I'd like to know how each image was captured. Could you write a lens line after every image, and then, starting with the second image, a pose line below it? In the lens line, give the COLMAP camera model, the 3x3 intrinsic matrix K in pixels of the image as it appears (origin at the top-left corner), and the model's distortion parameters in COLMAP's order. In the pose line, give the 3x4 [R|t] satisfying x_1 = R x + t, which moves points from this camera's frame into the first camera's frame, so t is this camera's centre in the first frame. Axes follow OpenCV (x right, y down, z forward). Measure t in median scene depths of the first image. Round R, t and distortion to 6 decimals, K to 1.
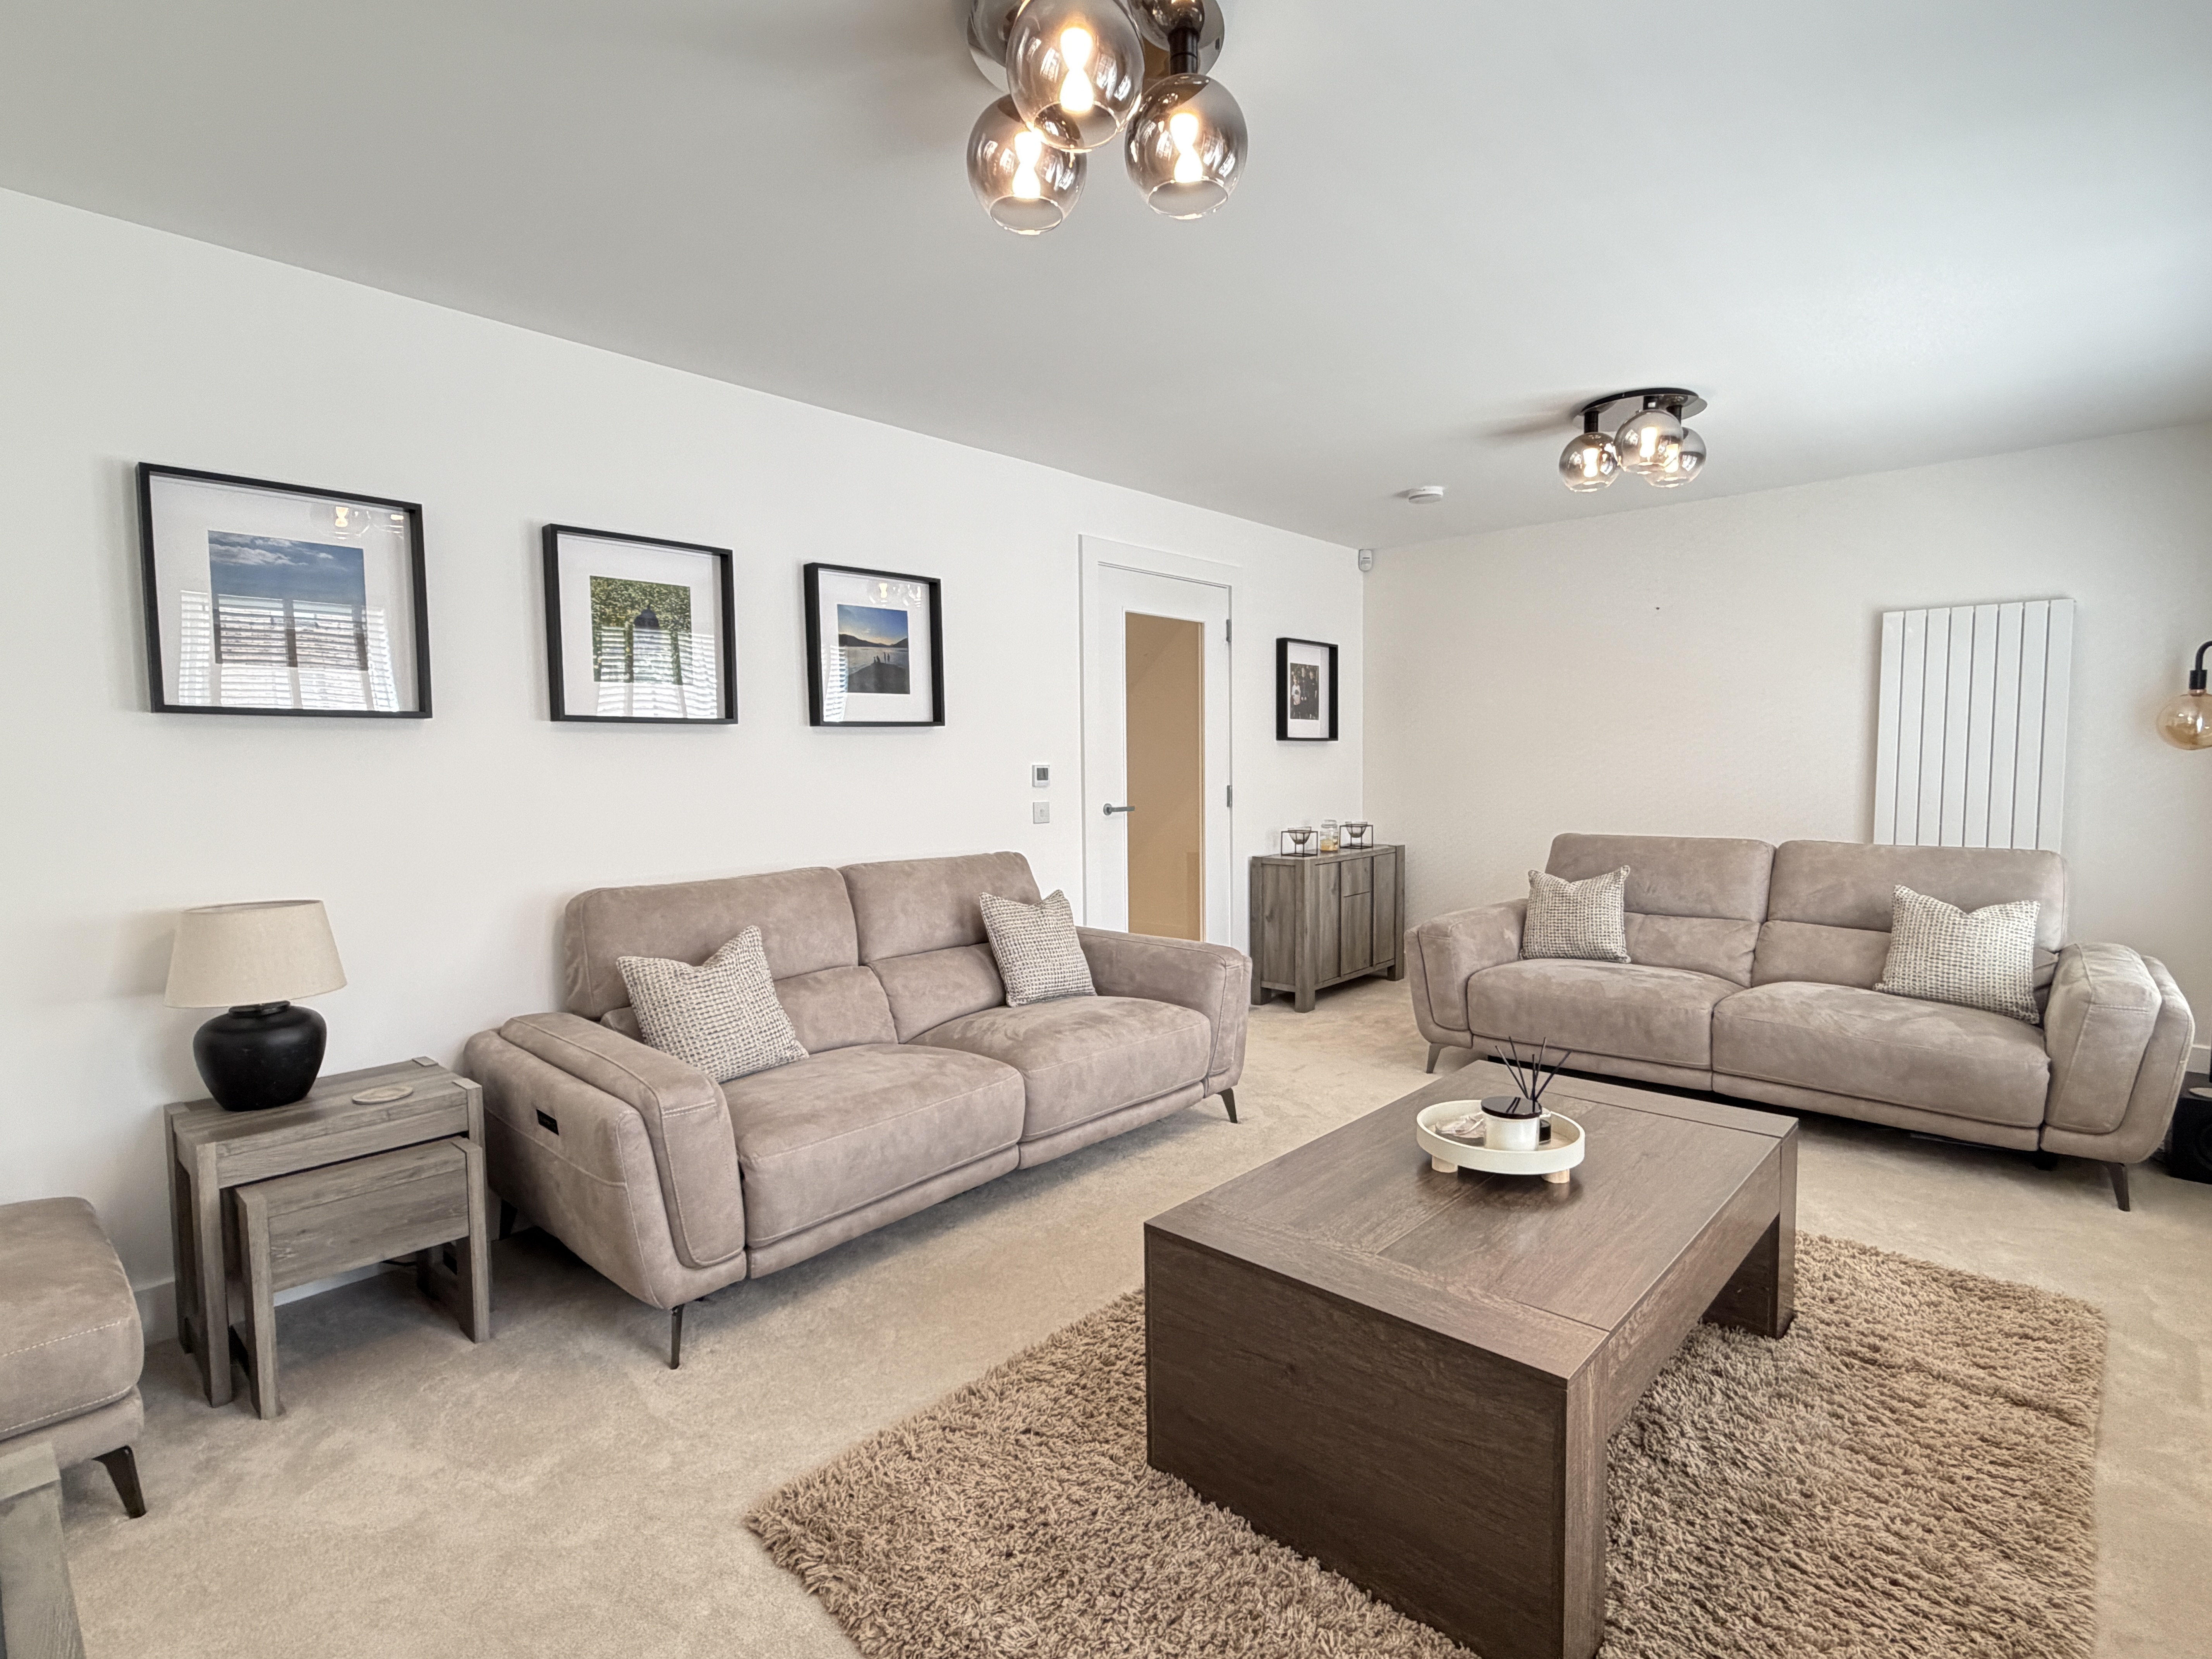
lens RADIAL K [[1074.7, 0, 1093.4], [0, 1074.7, 835.8], [0, 0, 1]] dist [-0.002408, -0.000065]
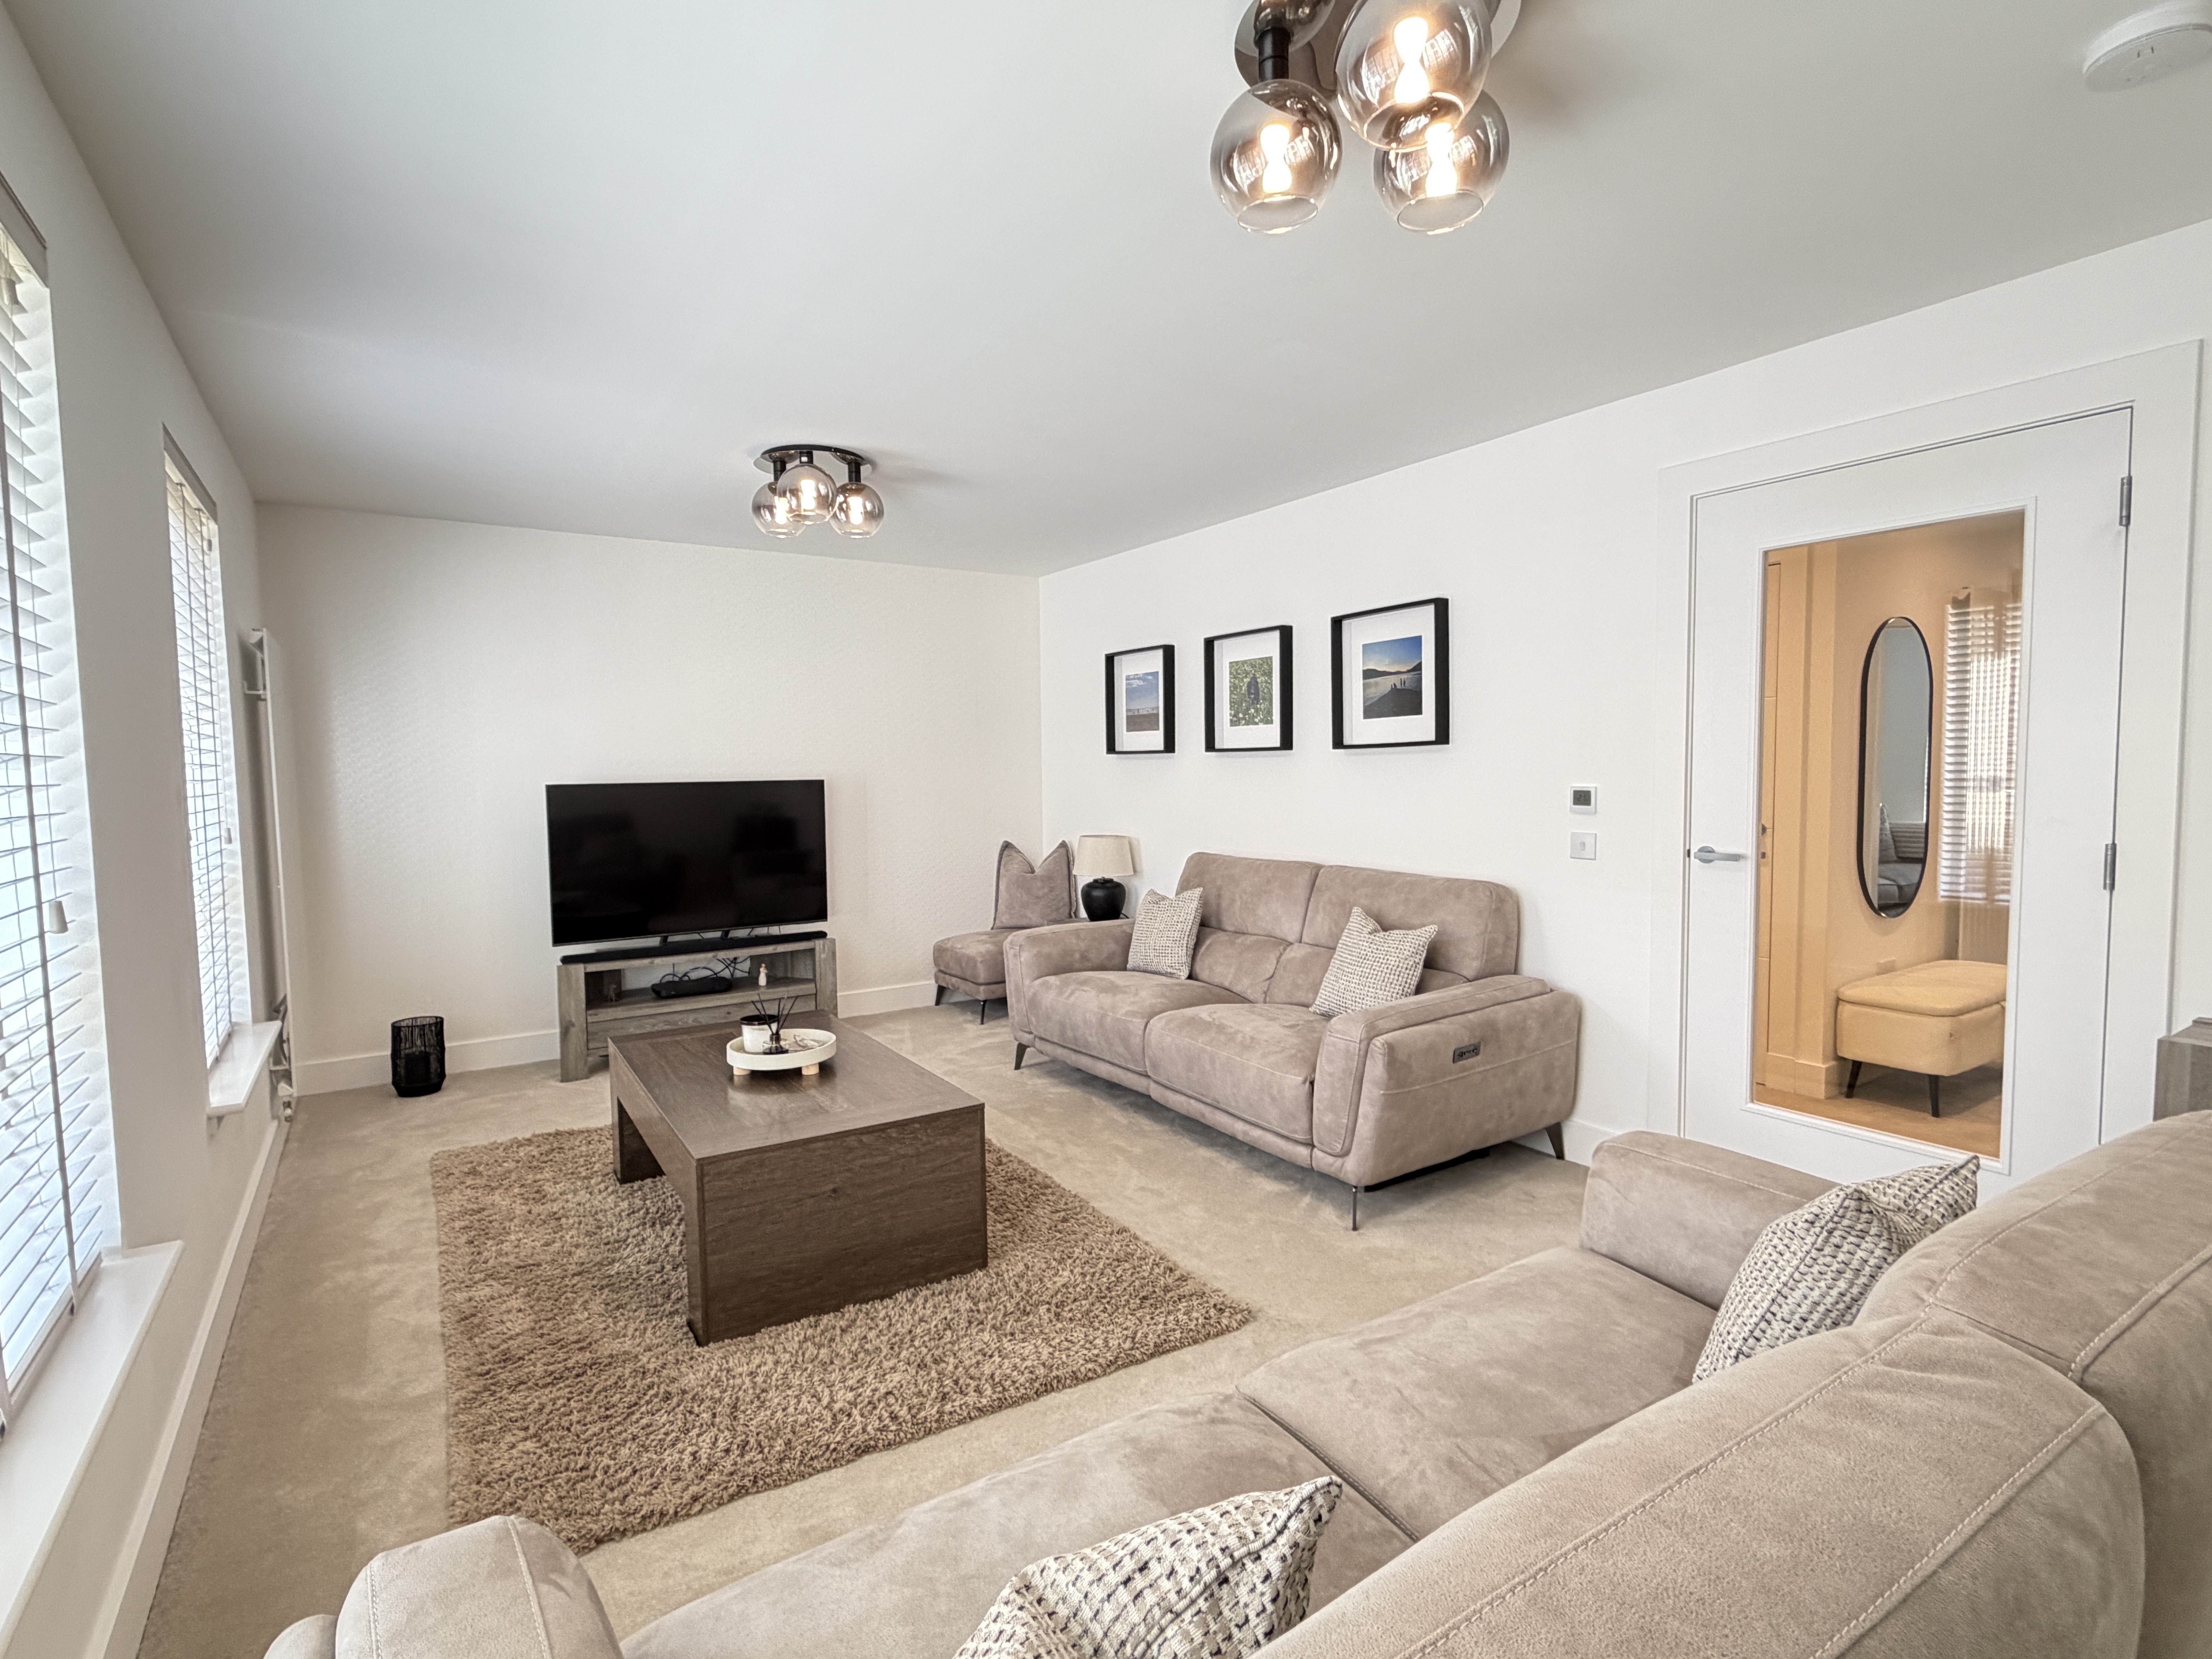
lens RADIAL K [[1074.7, 0, 1094.8], [0, 1074.7, 827.5], [0, 0, 1]] dist [-0.002408, -0.000065]
pose [[-0.254424, 0.043854, -0.966098, 0.955998], [-0.084088, 0.994185, 0.067274, -0.069006], [0.963430, 0.098353, -0.249257, 1.001540]]
